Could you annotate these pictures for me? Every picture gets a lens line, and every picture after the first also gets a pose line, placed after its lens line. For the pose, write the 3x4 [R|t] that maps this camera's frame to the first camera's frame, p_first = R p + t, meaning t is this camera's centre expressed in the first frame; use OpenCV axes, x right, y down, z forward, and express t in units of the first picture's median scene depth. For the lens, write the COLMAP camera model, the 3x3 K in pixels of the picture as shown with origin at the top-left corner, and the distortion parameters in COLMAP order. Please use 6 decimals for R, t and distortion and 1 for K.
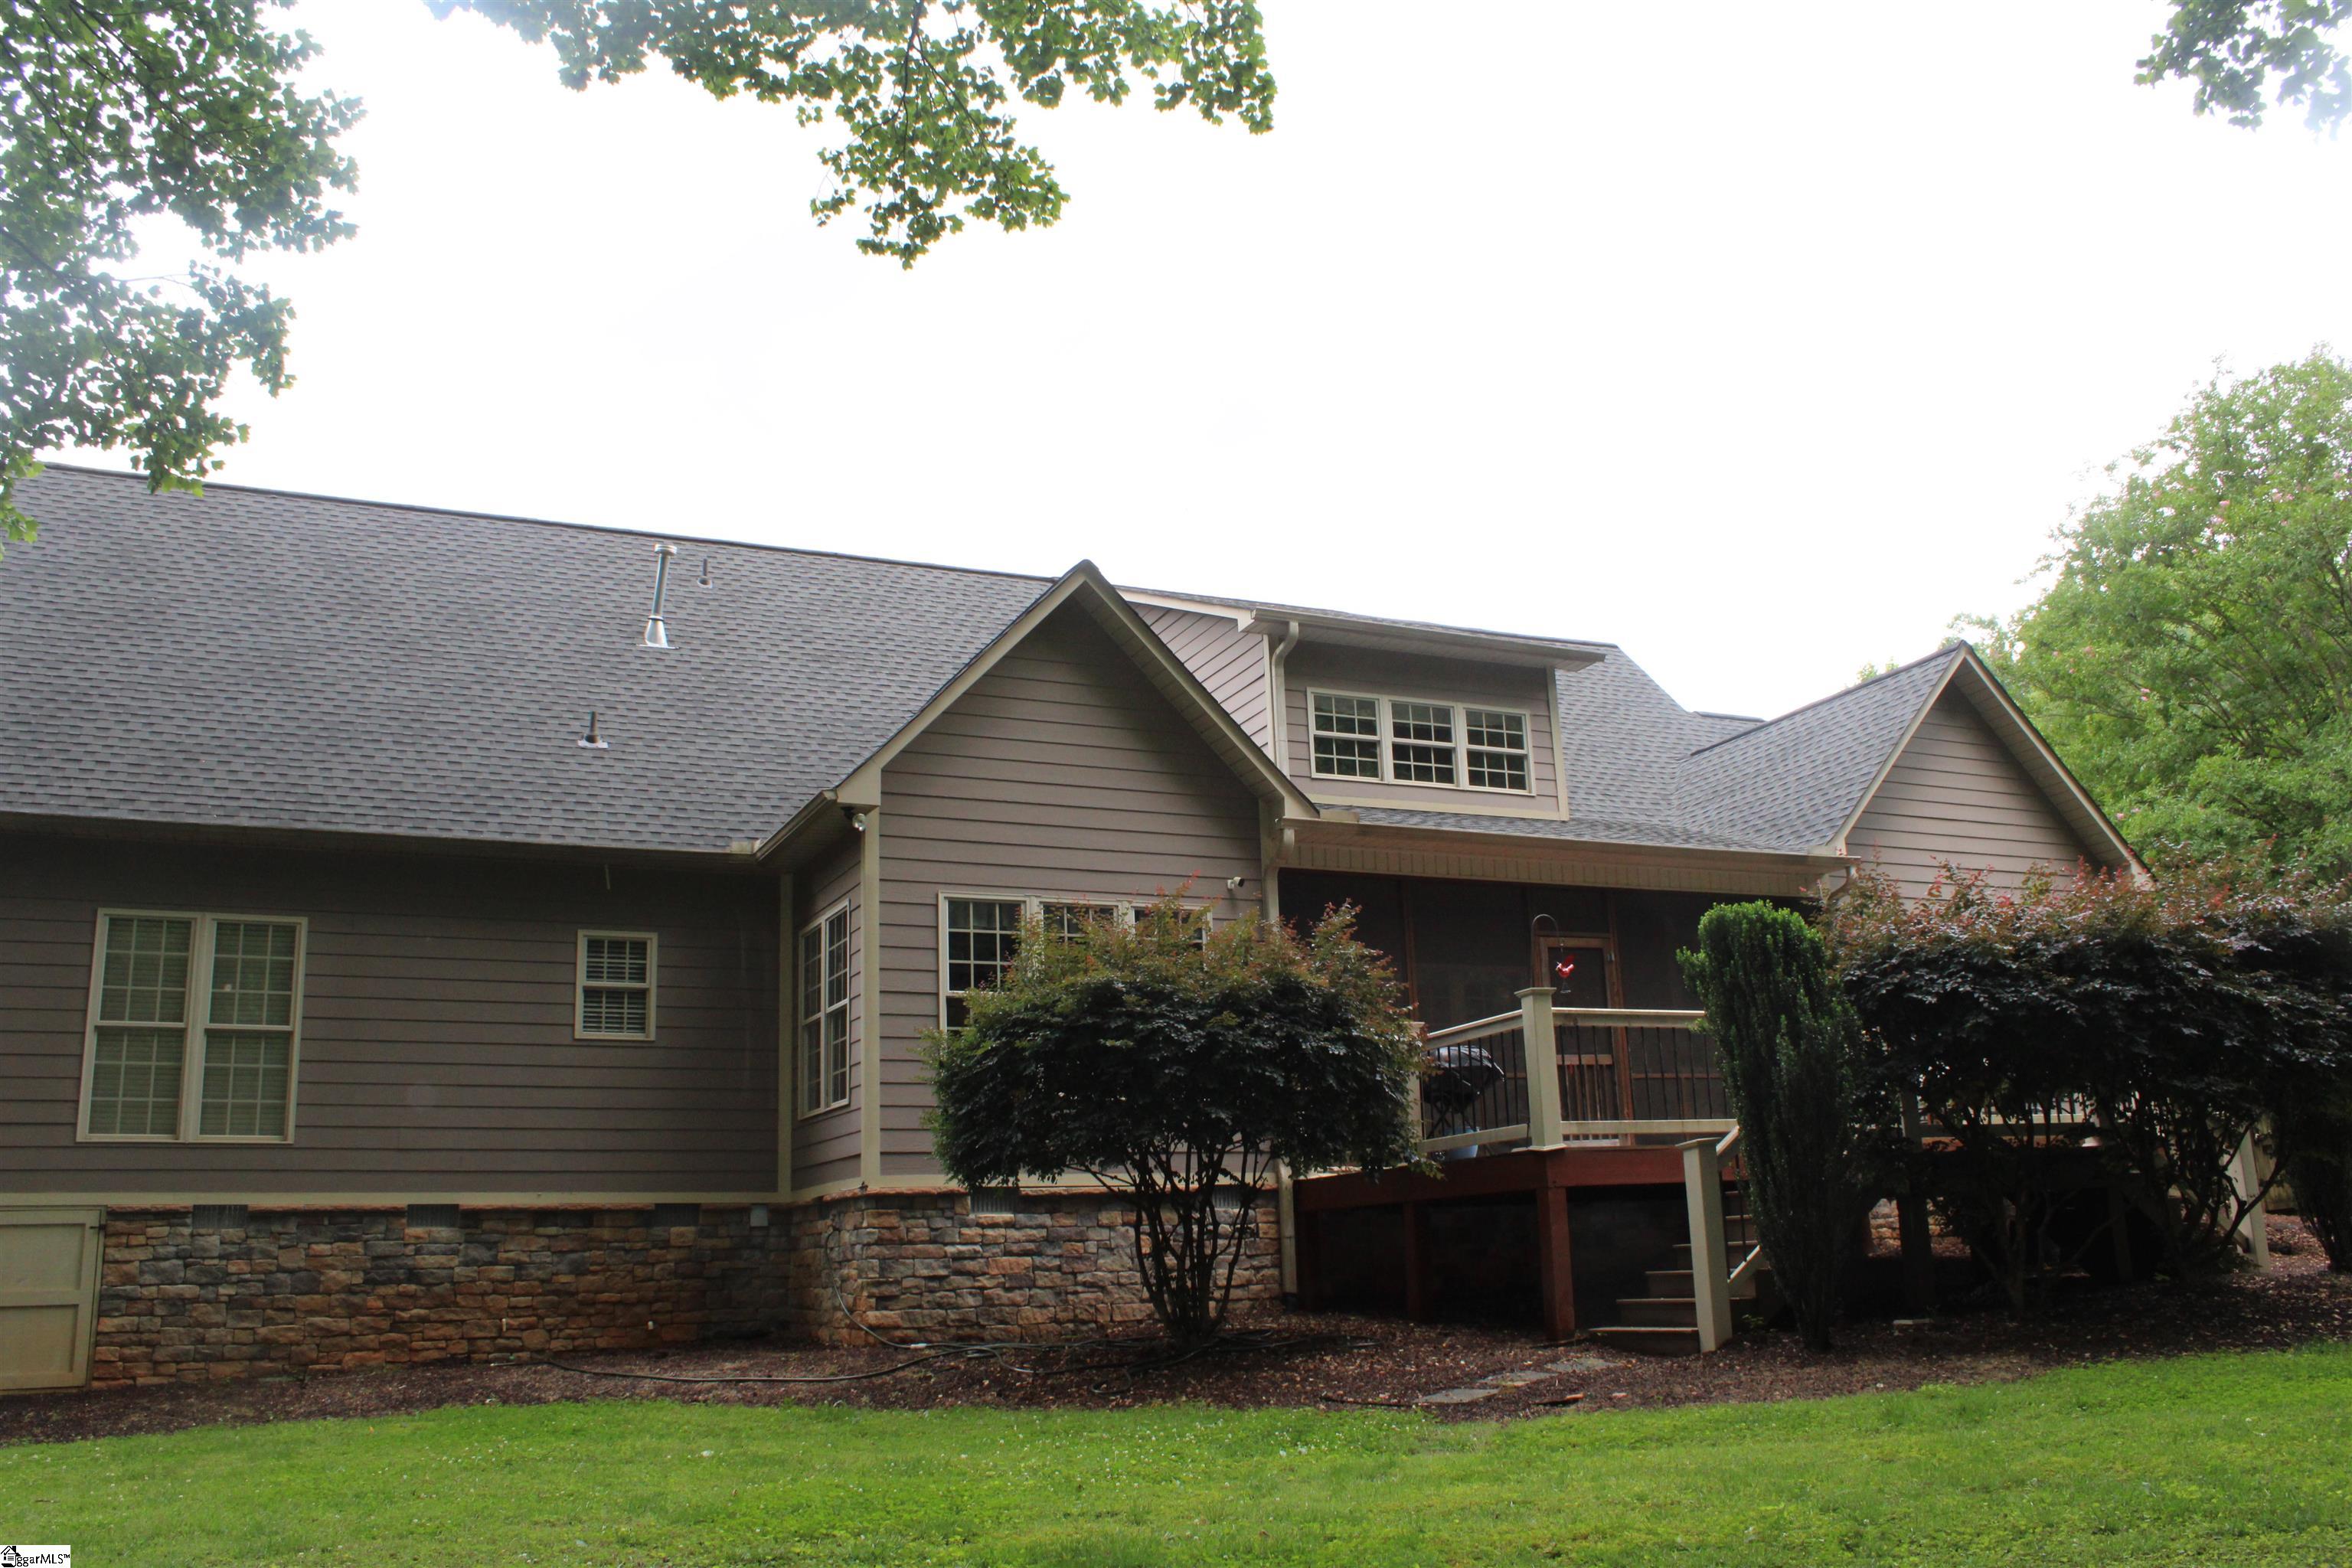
lens RADIAL K [[1958.3, 0, 1181.6], [0, 1958.3, 780.6], [0, 0, 1]] dist [-0.157785, 0.132941]
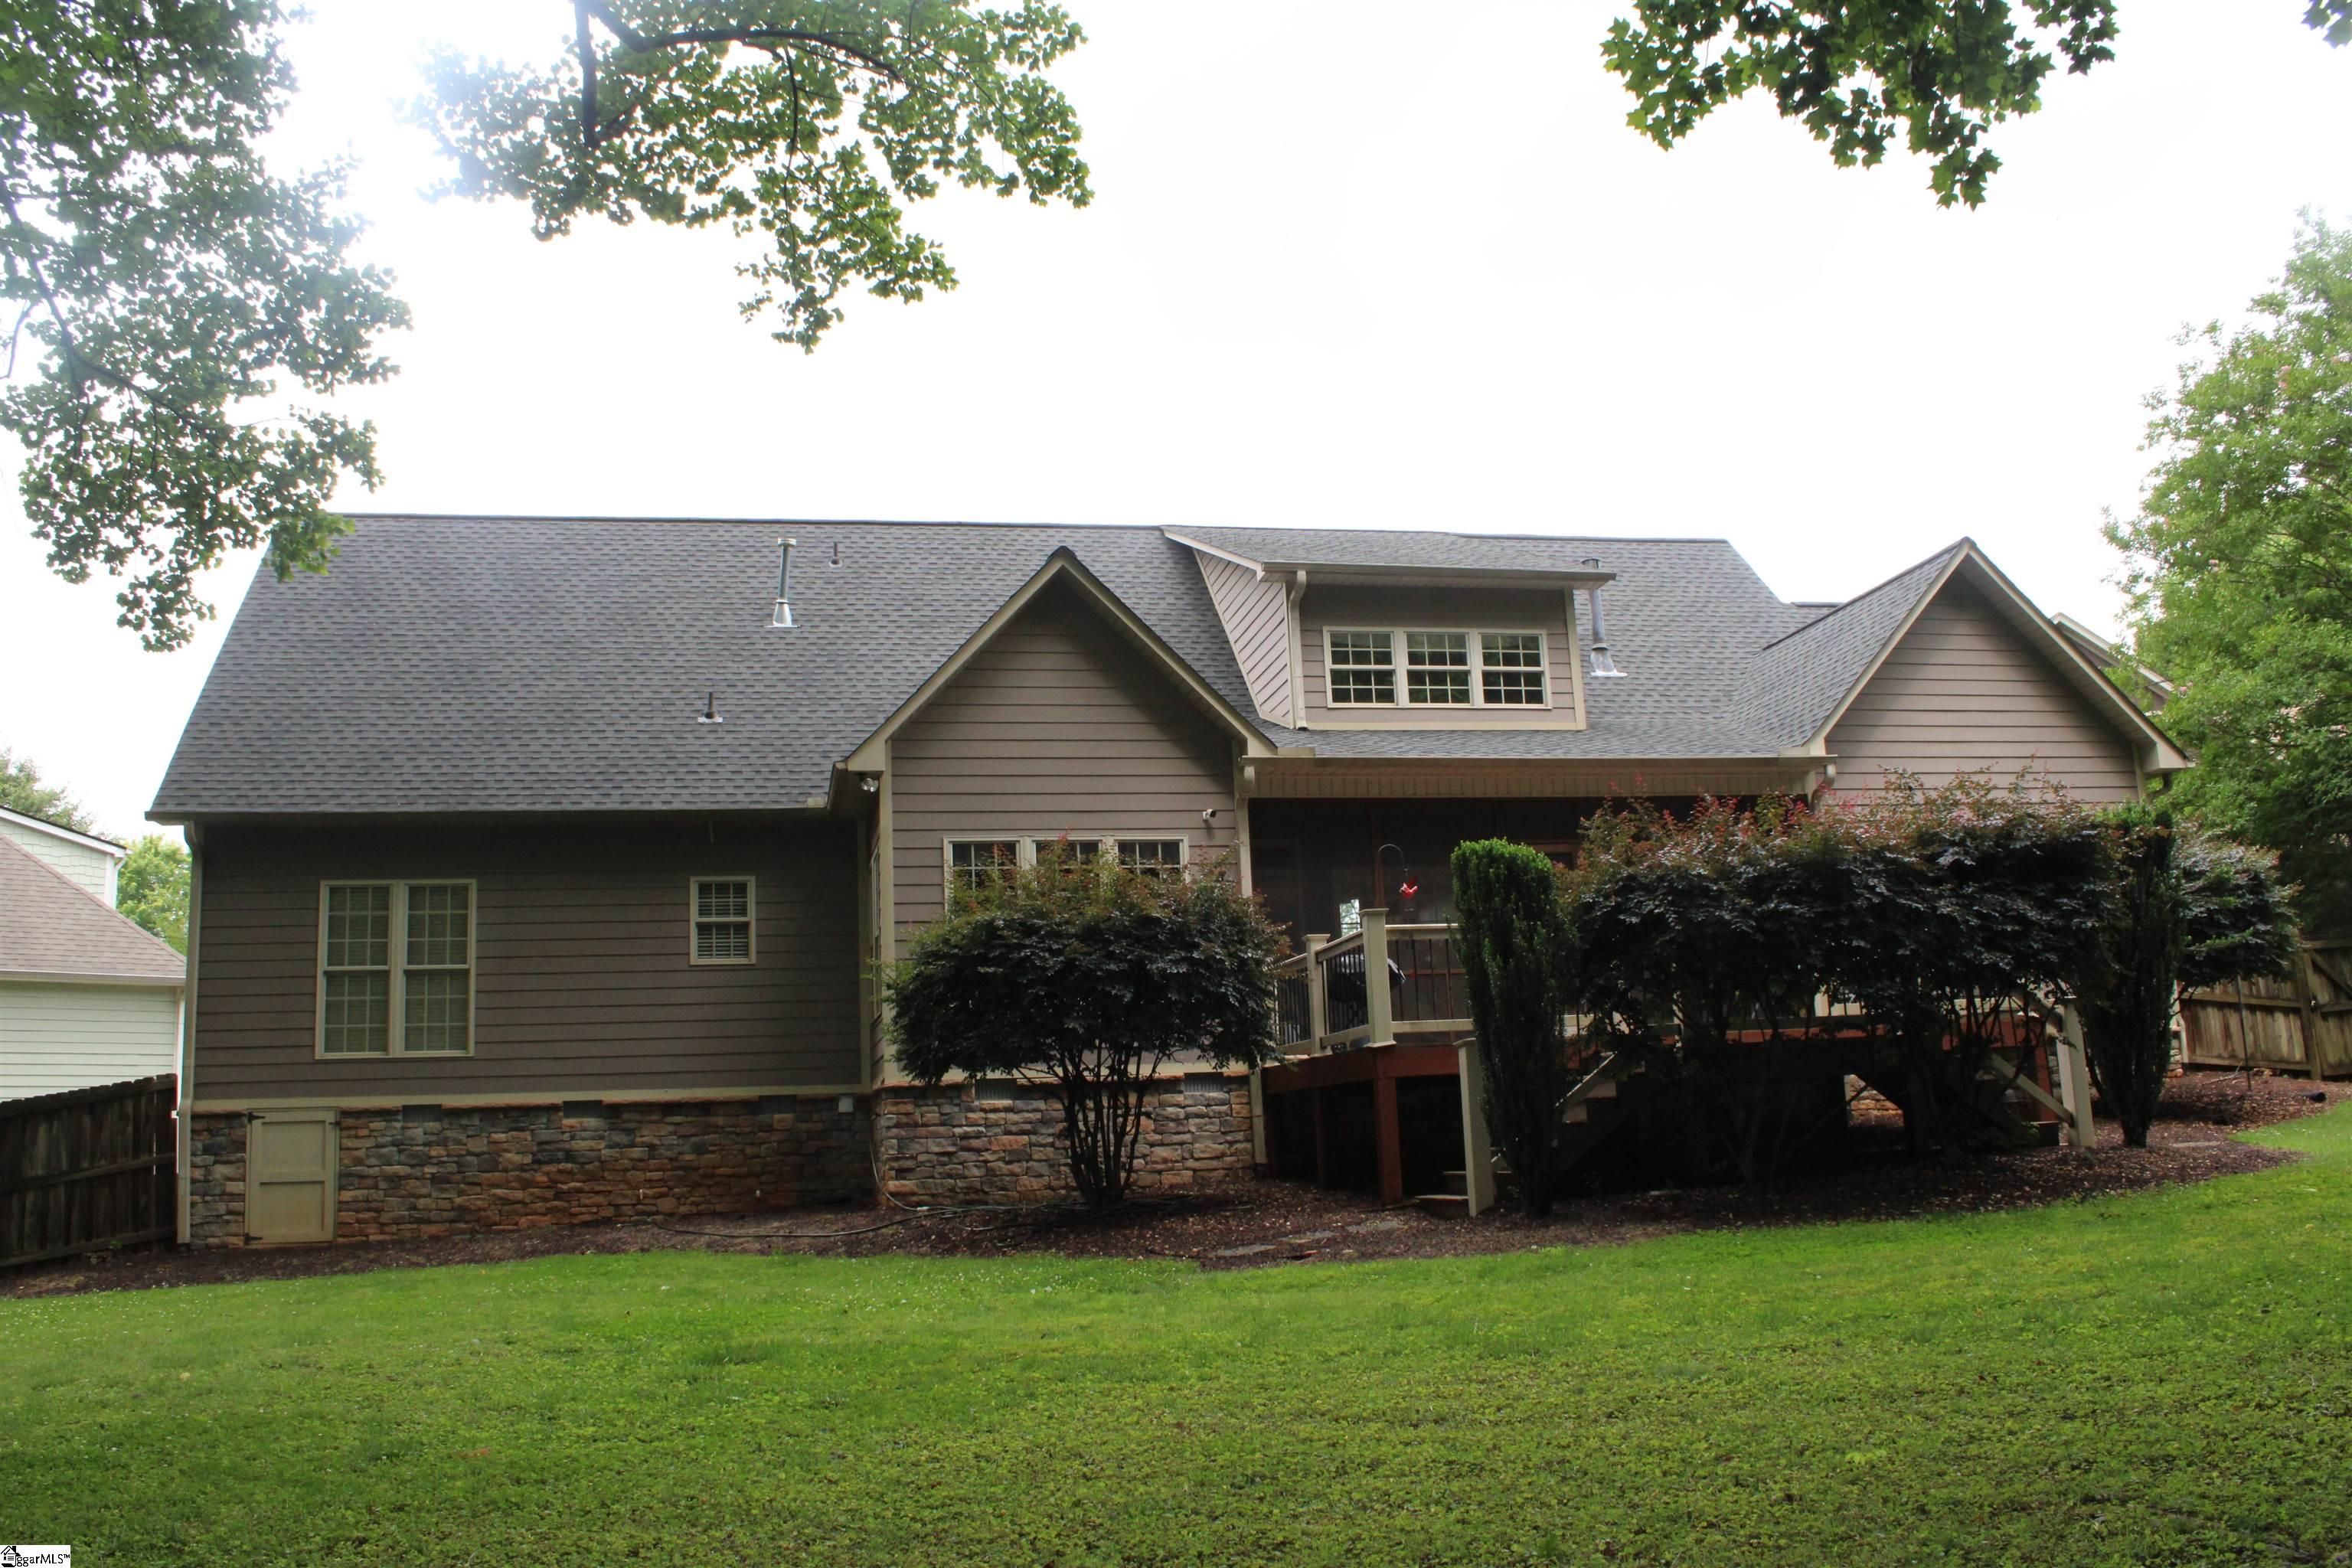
lens RADIAL K [[1958.3, 0, 1175.8], [0, 1958.3, 784.5], [0, 0, 1]] dist [-0.157785, 0.132941]
pose [[0.975338, -0.047554, -0.215533, 0.280485], [0.062811, 0.995939, 0.064495, -0.045050], [0.211591, -0.076442, 0.974364, -0.148141]]
